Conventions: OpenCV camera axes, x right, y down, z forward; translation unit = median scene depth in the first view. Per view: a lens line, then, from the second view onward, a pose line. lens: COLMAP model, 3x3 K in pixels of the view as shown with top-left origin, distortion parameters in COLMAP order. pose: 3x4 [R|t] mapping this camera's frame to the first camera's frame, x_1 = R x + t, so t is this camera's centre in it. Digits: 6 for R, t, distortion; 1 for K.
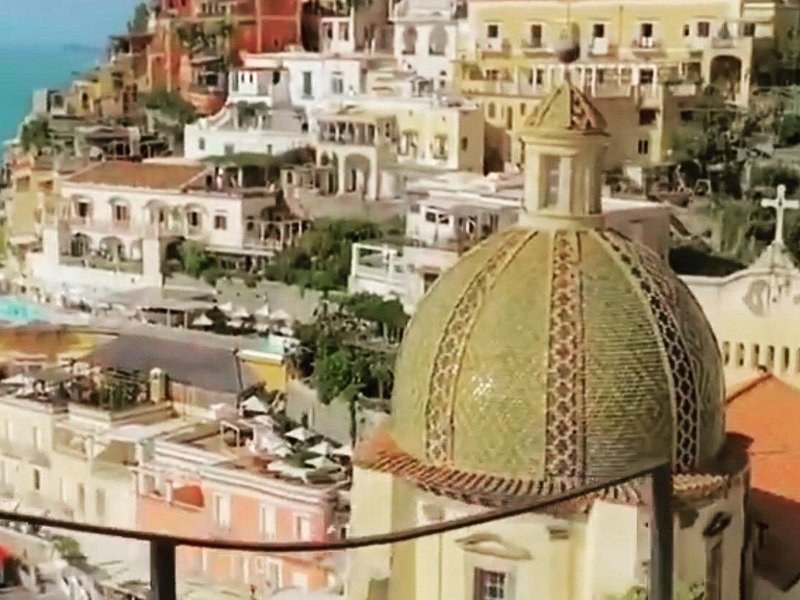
lens RADIAL K [[1706.8, 0, 397.9], [0, 1706.8, 303.5], [0, 0, 1]] dist [0.076046, 0.000000]
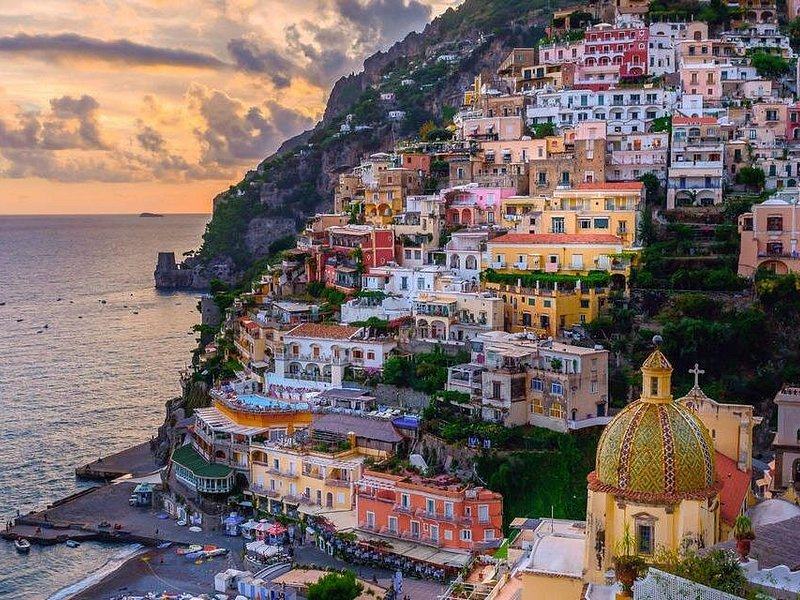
lens RADIAL K [[1031.6, 0, 440.5], [0, 1031.6, 289.4], [0, 0, 1]] dist [0.002333, 0.000000]
pose [[0.994791, -0.021465, 0.099648, -0.139963], [0.028281, 0.997318, -0.067502, -0.040844], [-0.097932, 0.069969, 0.992730, -0.220266]]
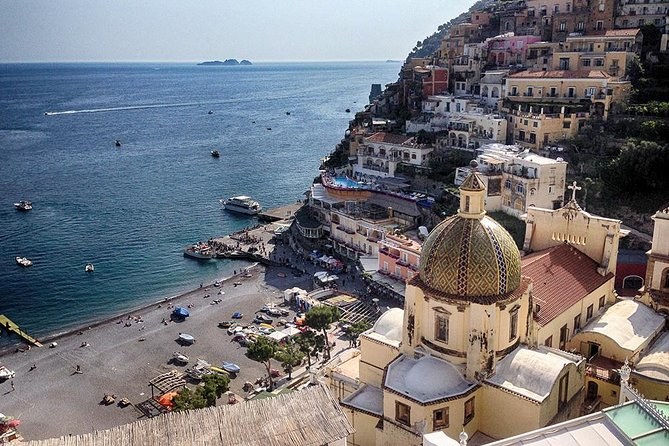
lens RADIAL K [[609.5, 0, 334.5], [0, 609.5, 217.8], [0, 0, 1]] dist [0.064183, -0.044973]
pose [[0.962115, 0.047420, -0.268488, 0.052462], [-0.018479, 0.993836, 0.109310, -0.054690], [0.272017, -0.100208, 0.957061, -0.068771]]
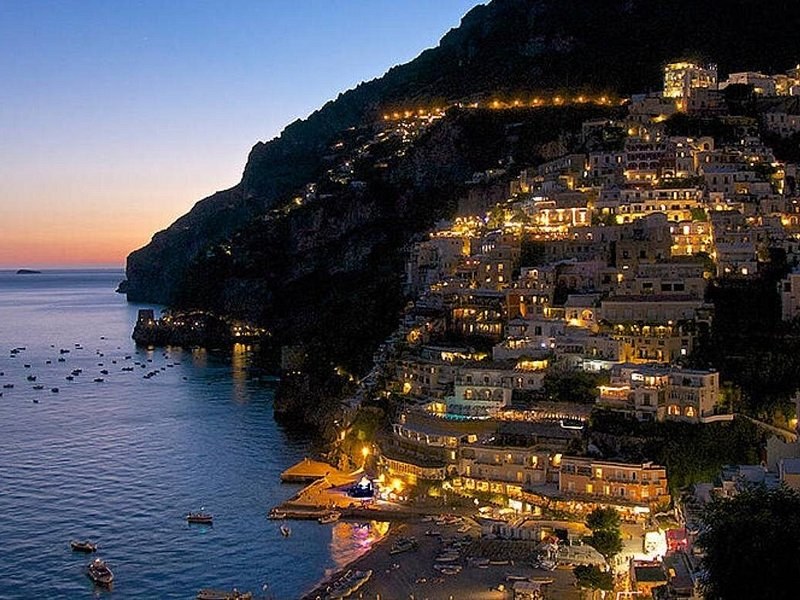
lens RADIAL K [[1031.6, 0, 398.7], [0, 1031.6, 300.3], [0, 0, 1]] dist [0.002333, 0.000000]
pose [[0.979001, -0.030656, 0.201536, -0.660334], [0.052257, 0.993333, -0.102753, -0.017183], [-0.197042, 0.111127, 0.974077, -0.657589]]
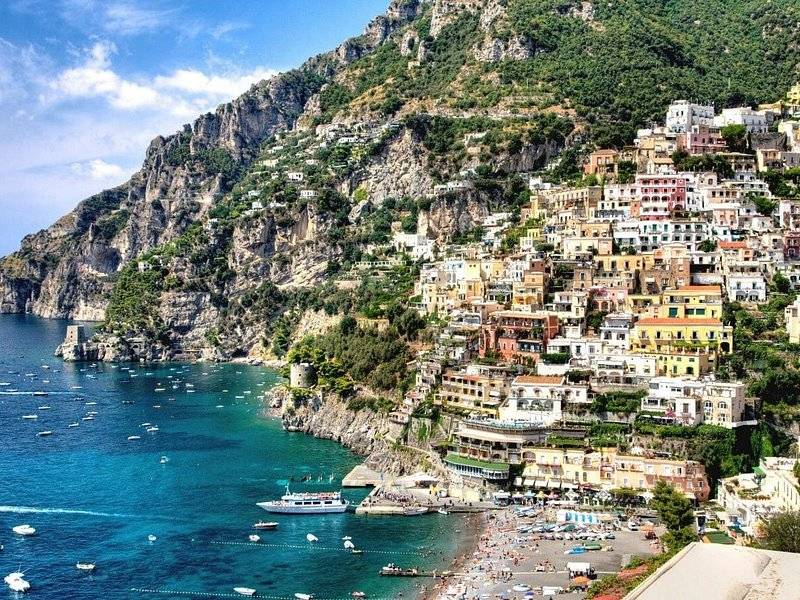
lens RADIAL K [[1237.3, 0, 398.2], [0, 1237.3, 295.6], [0, 0, 1]] dist [0.030339, 0.000000]
pose [[0.951021, -0.018601, 0.308568, -1.146047], [0.055867, 0.992094, -0.112378, 0.012249], [-0.304038, 0.124112, 0.944541, -1.148418]]
